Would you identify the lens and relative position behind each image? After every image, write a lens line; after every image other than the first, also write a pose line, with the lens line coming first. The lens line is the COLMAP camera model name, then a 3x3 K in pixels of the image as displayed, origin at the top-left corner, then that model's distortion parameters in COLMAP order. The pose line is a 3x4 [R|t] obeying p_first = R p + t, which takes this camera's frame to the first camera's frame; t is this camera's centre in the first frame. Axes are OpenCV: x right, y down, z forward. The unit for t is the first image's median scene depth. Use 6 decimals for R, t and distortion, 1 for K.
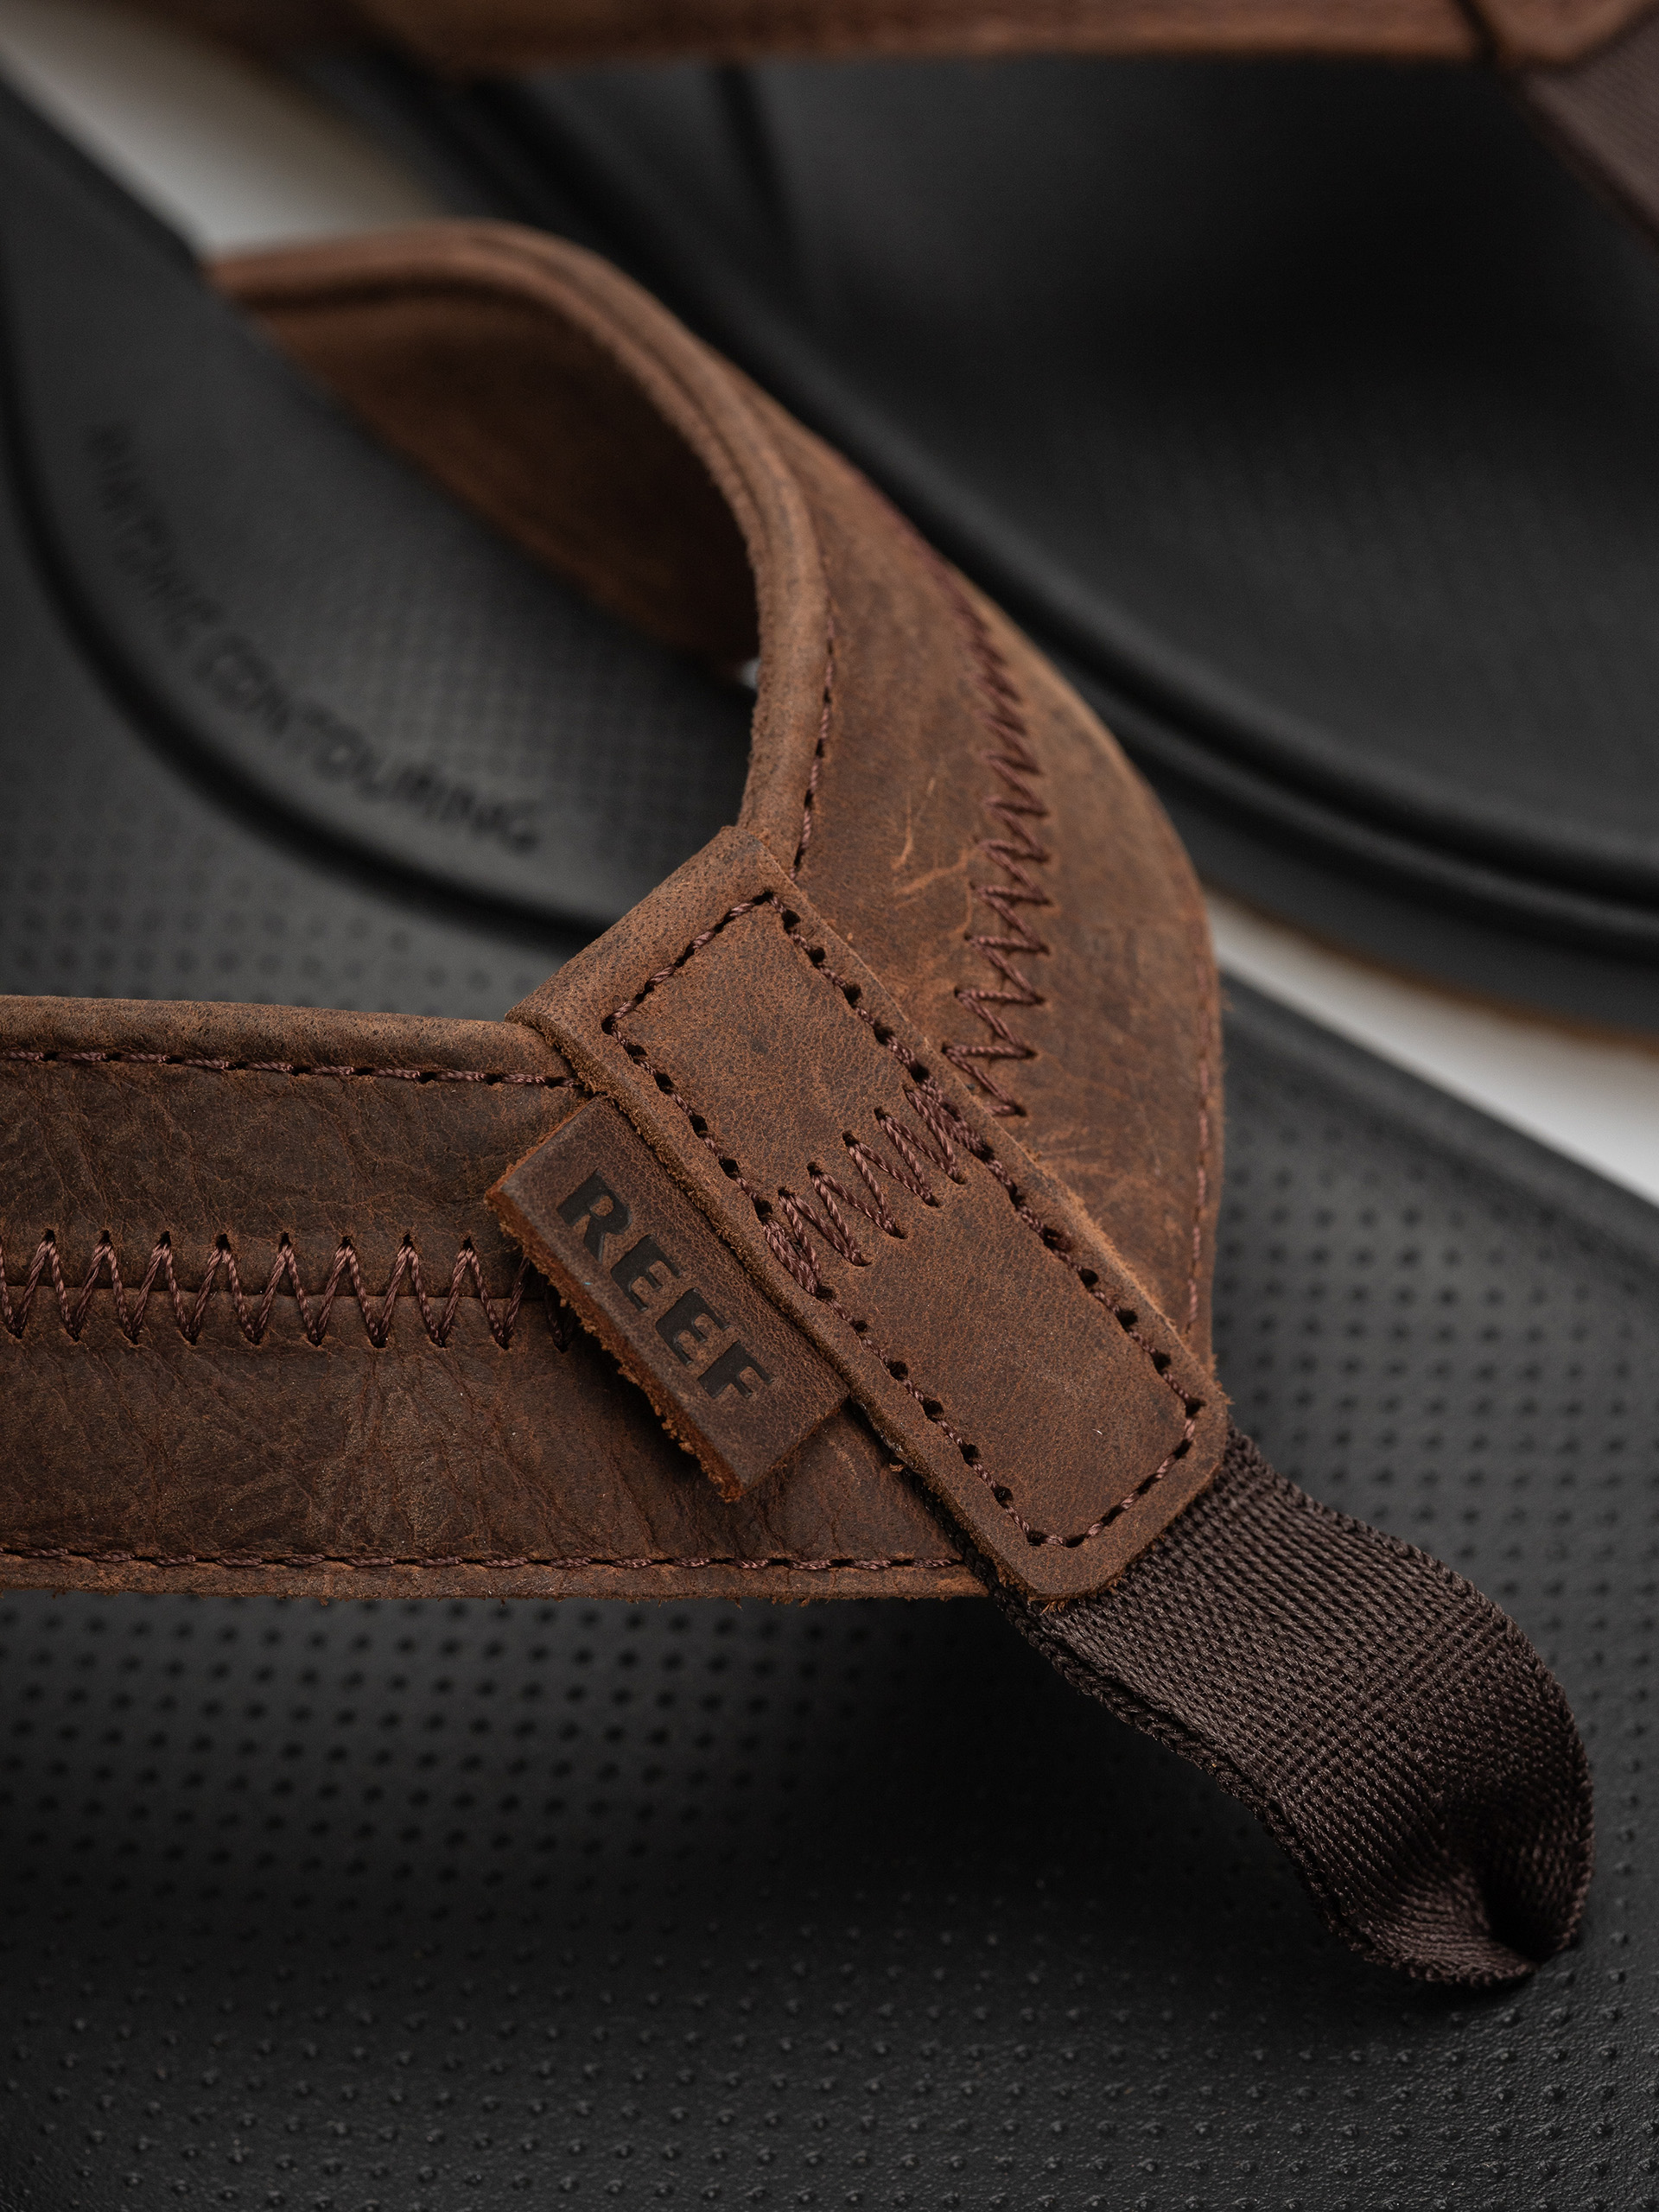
lens RADIAL K [[6863.6, 0, 829.5], [0, 6863.6, 1106.0], [0, 0, 1]] dist [0.452642, 0.702554]
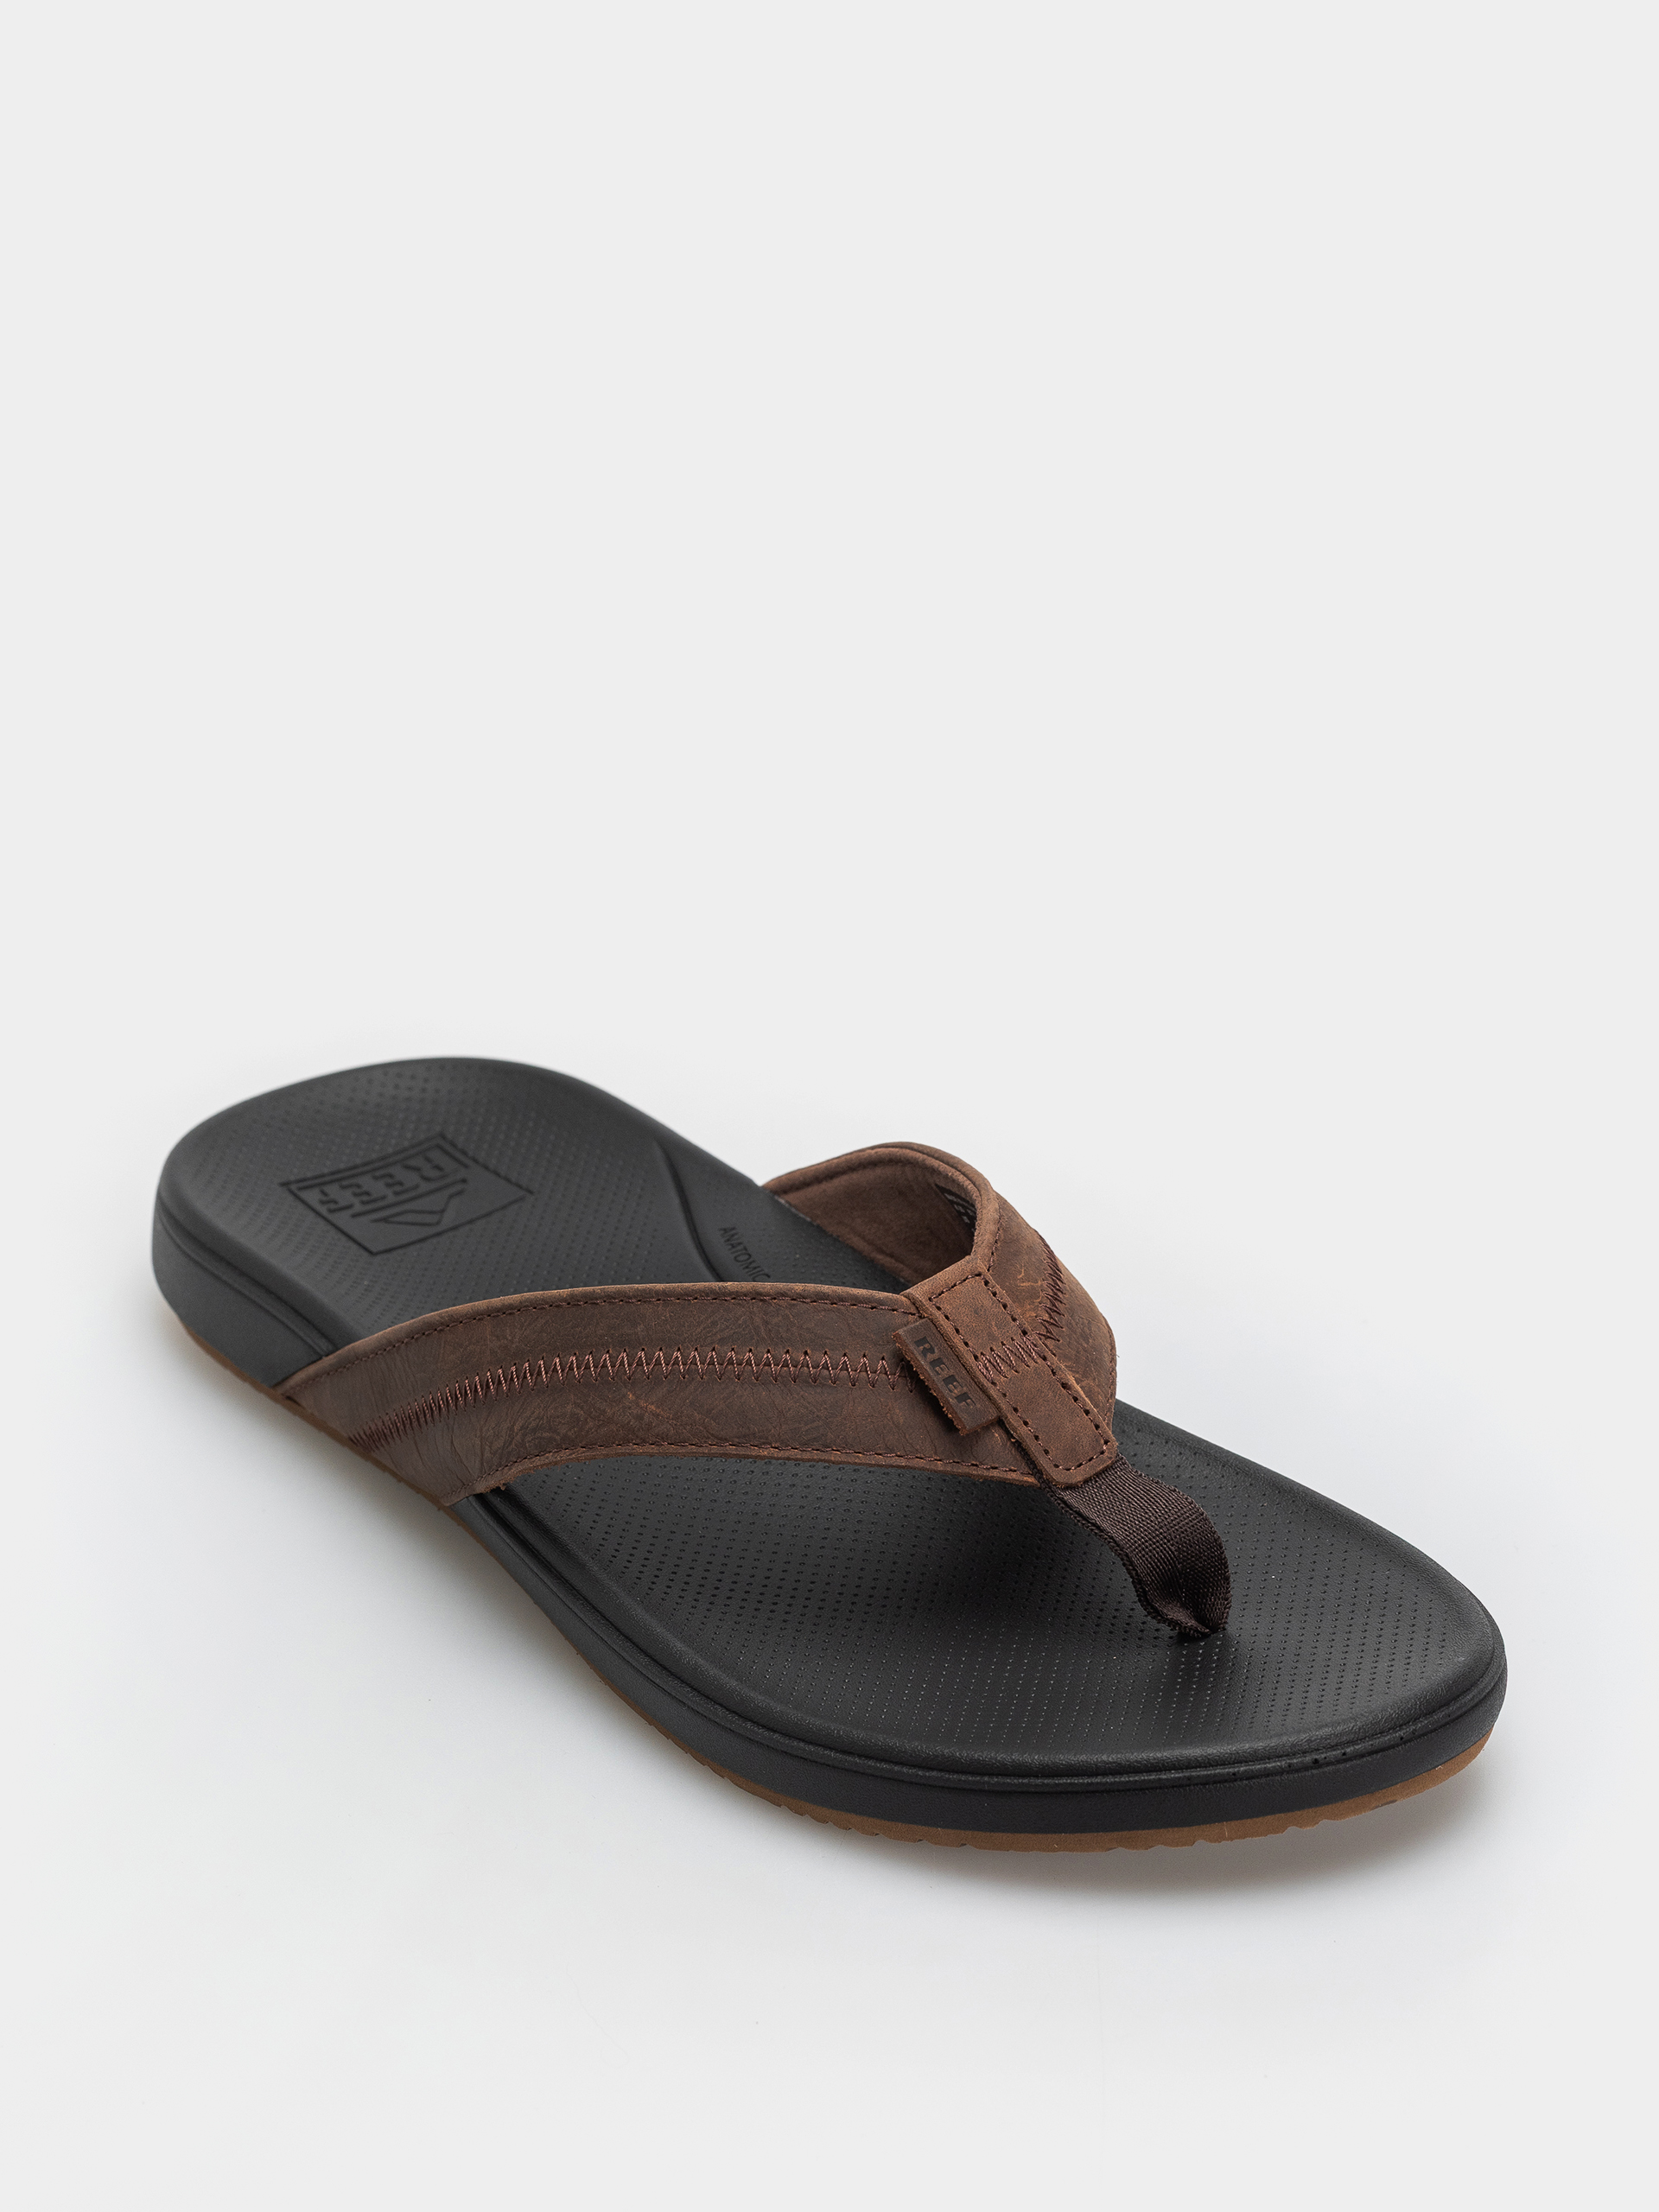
lens RADIAL K [[6863.6, 0, 829.5], [0, 6863.6, 1106.0], [0, 0, 1]] dist [0.452642, 0.702554]
pose [[0.996602, 0.077780, 0.027108, -0.171388], [-0.063241, 0.933402, -0.353215, 1.027916], [-0.052775, 0.350301, 0.935149, -1.993881]]
